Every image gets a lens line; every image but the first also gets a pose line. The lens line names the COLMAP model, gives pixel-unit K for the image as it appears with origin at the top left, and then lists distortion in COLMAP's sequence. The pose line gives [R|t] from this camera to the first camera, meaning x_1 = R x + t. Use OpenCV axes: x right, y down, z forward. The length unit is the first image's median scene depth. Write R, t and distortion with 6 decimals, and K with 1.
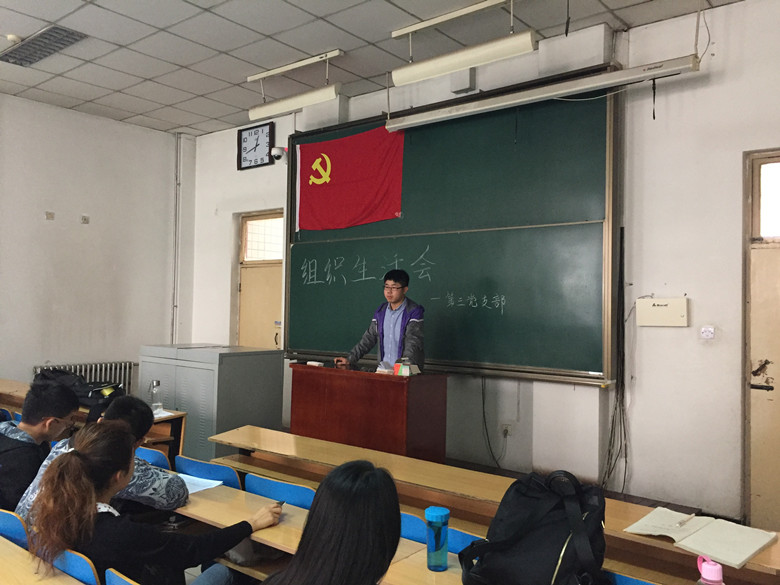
lens RADIAL K [[657.5, 0, 390.4], [0, 657.5, 290.1], [0, 0, 1]] dist [0.010363, -0.009515]
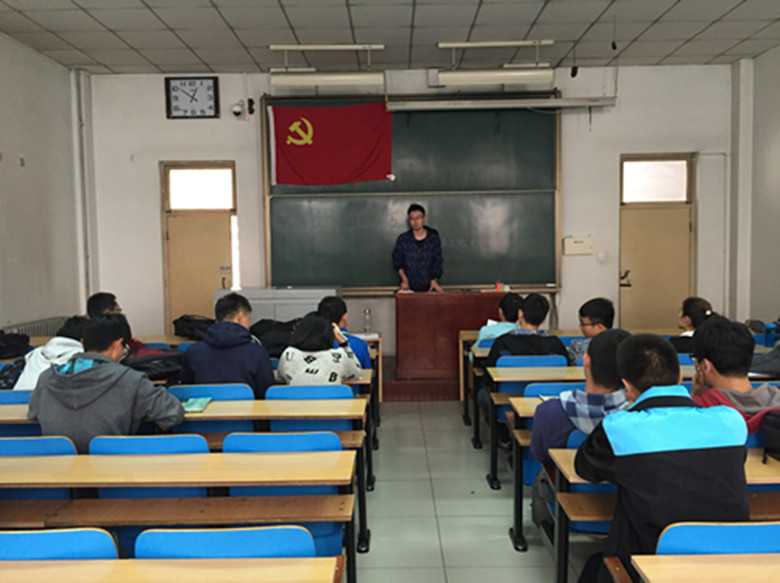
lens RADIAL K [[657.5, 0, 390.5], [0, 657.5, 293.1], [0, 0, 1]] dist [0.010363, -0.009515]
pose [[0.782752, -0.070725, 0.618302, -0.695639], [0.013022, 0.995165, 0.097348, -0.011718], [-0.622198, -0.068148, 0.779888, -0.018513]]
